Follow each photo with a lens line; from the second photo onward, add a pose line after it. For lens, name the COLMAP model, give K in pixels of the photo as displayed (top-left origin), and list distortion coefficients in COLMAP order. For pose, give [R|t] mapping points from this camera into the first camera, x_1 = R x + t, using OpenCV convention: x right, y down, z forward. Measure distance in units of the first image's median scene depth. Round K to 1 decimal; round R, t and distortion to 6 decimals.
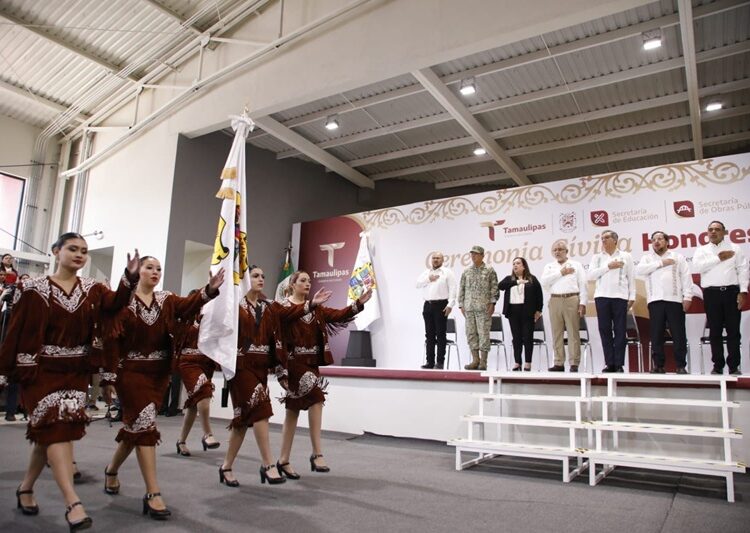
lens RADIAL K [[523.8, 0, 374.9], [0, 523.8, 276.9], [0, 0, 1]] dist [-0.103239, 0.045270]
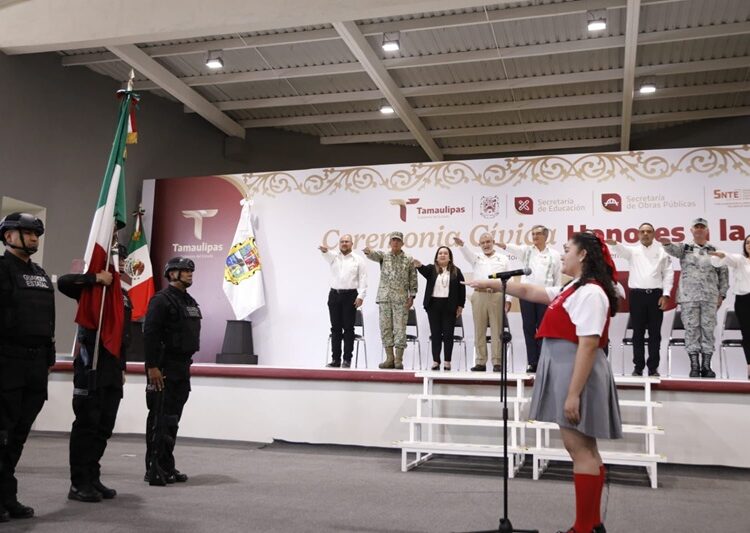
lens RADIAL K [[736.5, 0, 360.2], [0, 736.5, 274.8], [0, 0, 1]] dist [-0.002910, -0.016451]
pose [[0.965379, 0.028716, 0.259267, -0.181531], [-0.043317, 0.997770, 0.050778, -0.044092], [-0.257231, -0.060251, 0.964470, -0.199098]]
